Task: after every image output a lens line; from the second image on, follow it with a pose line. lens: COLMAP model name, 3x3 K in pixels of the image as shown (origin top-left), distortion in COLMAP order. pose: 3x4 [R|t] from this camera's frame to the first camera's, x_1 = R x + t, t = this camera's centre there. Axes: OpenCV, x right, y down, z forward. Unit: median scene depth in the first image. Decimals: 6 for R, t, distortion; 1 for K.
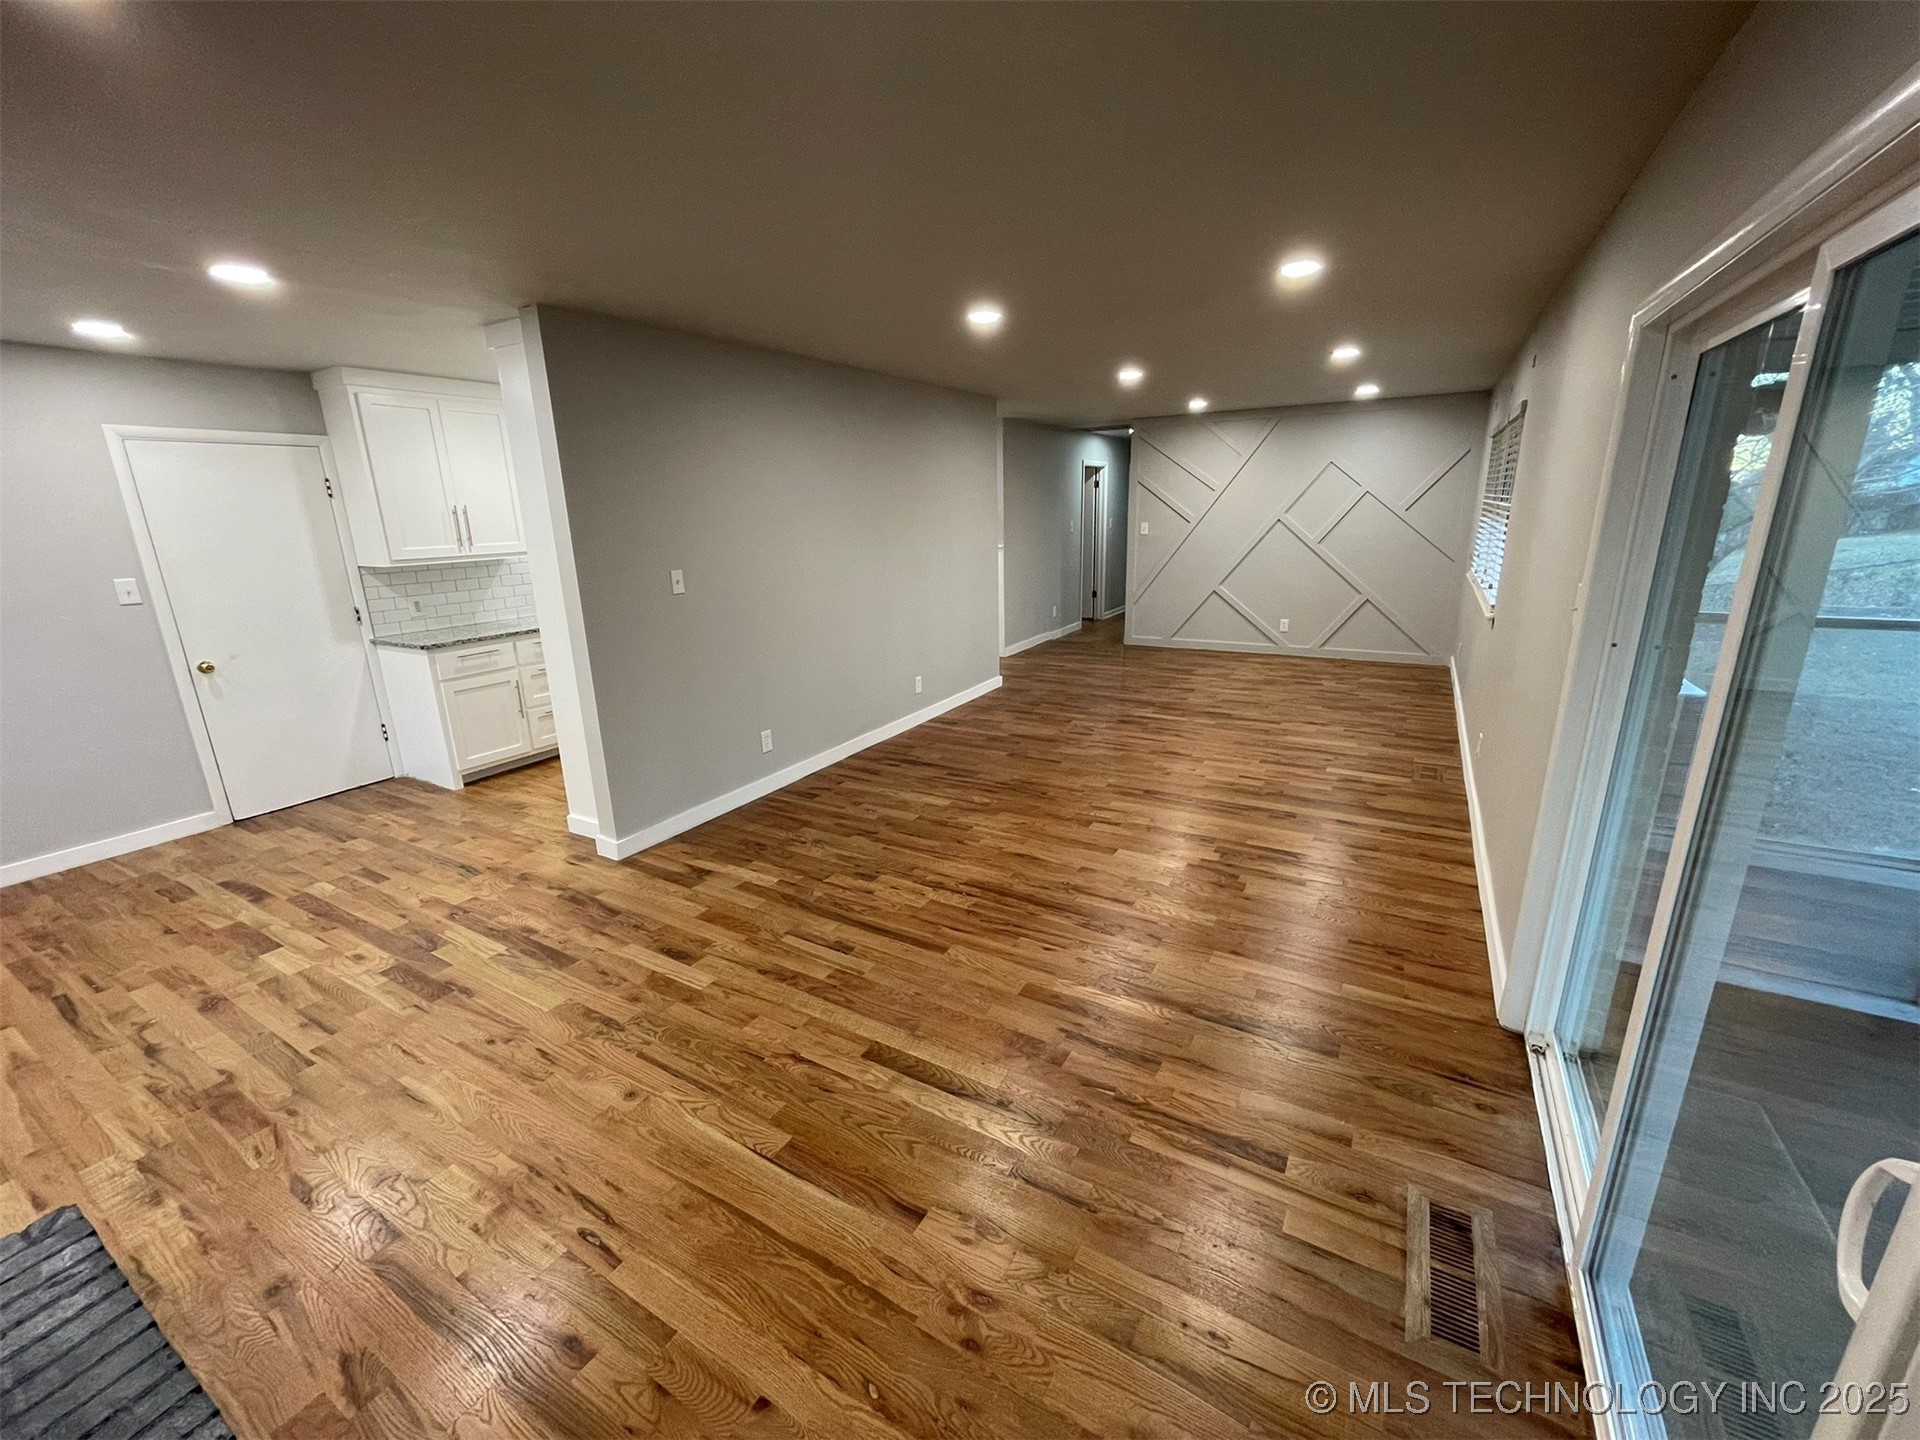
lens RADIAL K [[773.2, 0, 962.4], [0, 773.2, 712.4], [0, 0, 1]] dist [0.000105, -0.000981]
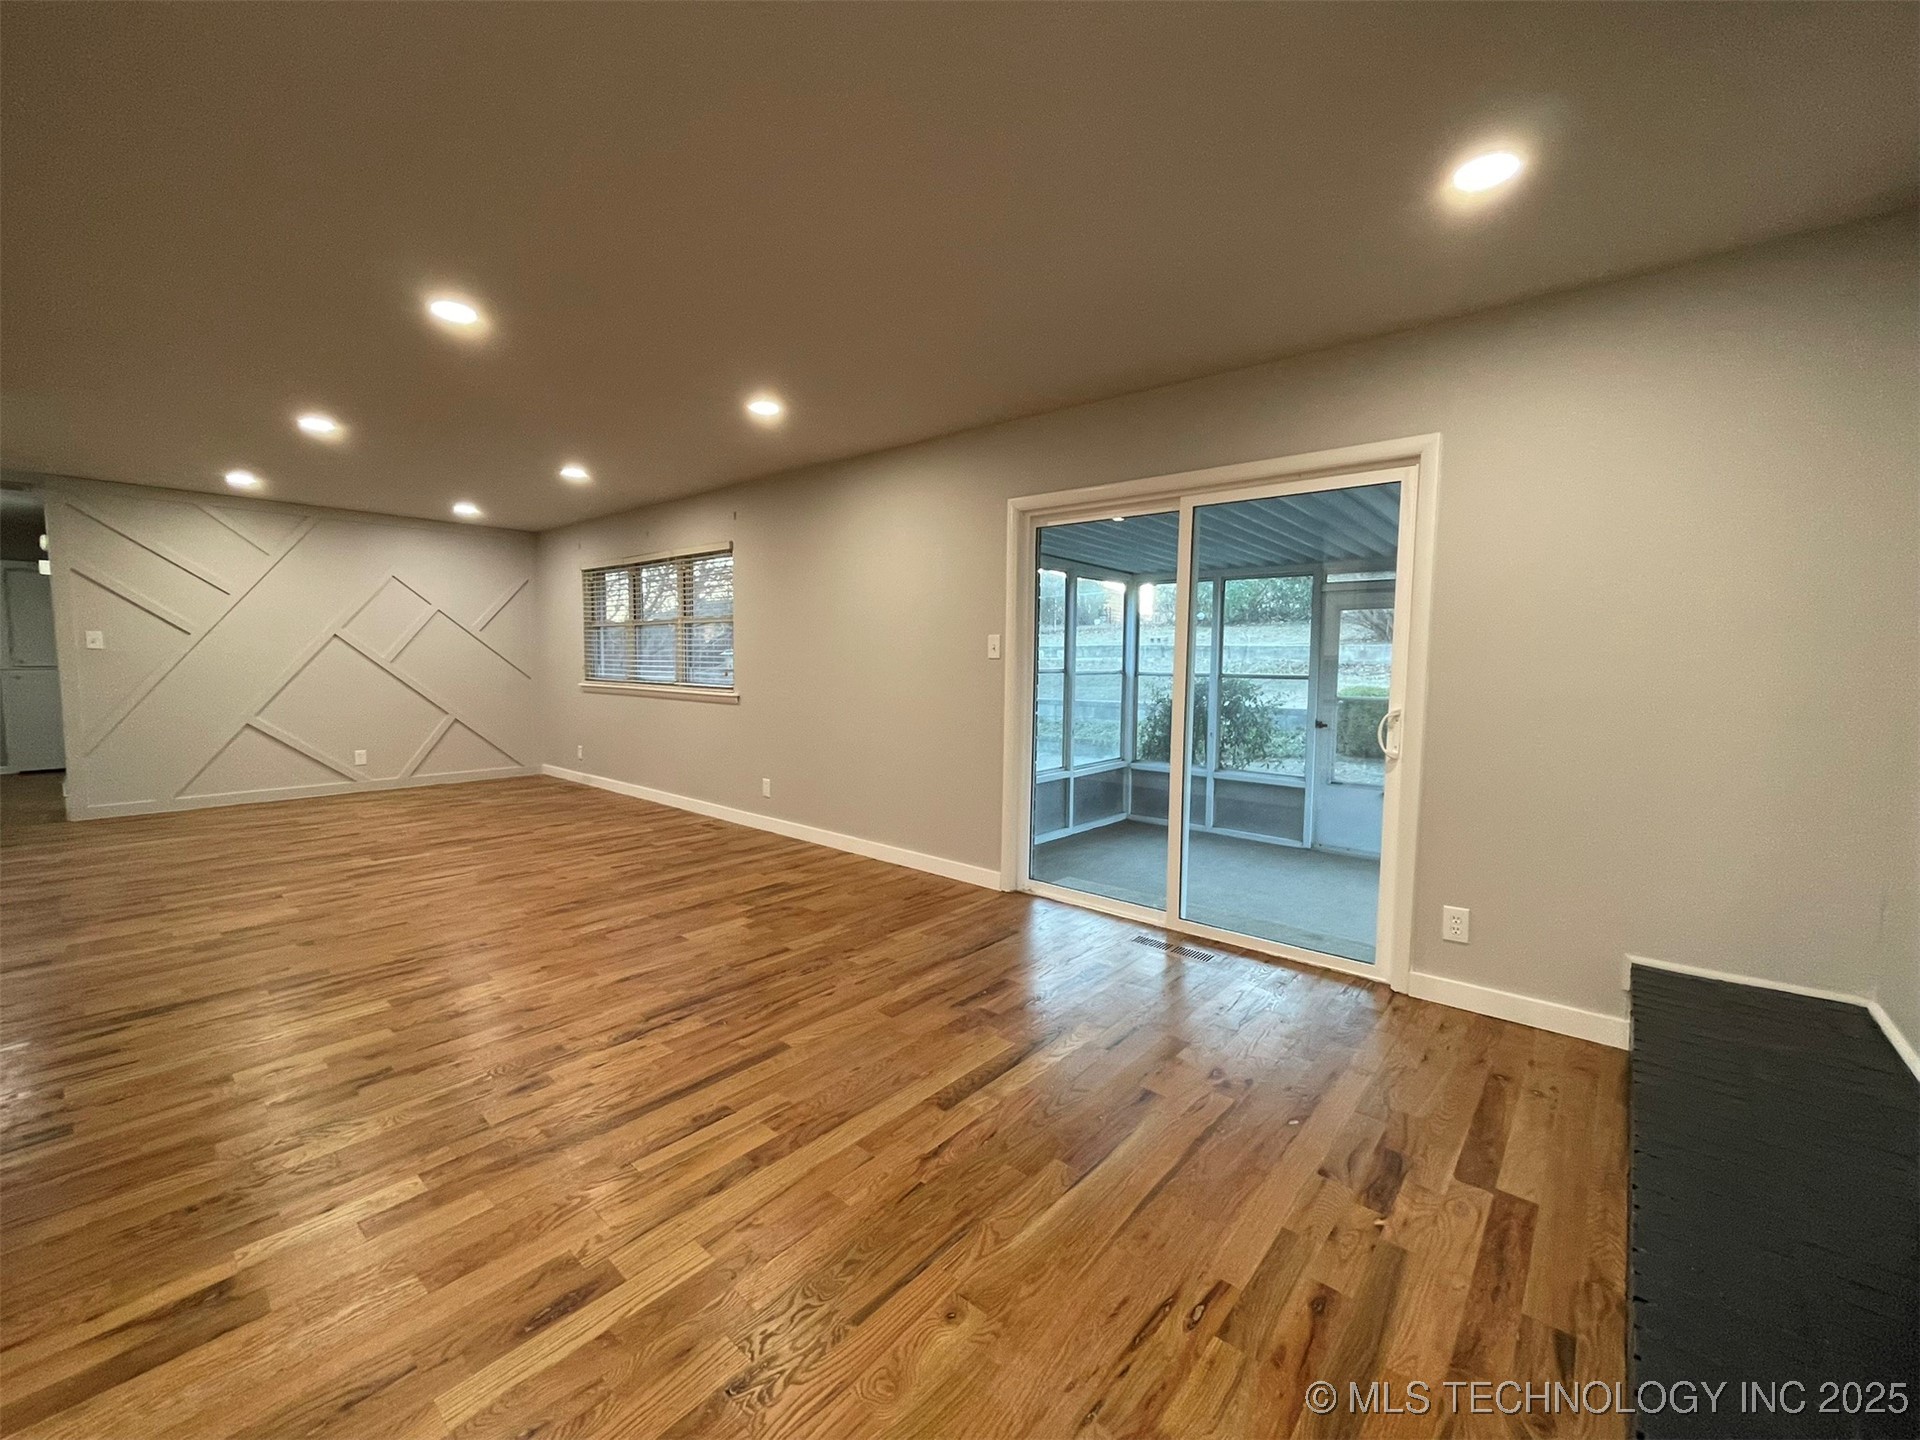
lens RADIAL K [[773.2, 0, 953.9], [0, 773.2, 716.2], [0, 0, 1]] dist [0.000105, -0.000981]
pose [[0.185806, -0.044685, 0.981570, -0.728717], [0.241333, 0.970441, -0.001505, 0.004512], [-0.952488, 0.237165, 0.191098, 0.526316]]
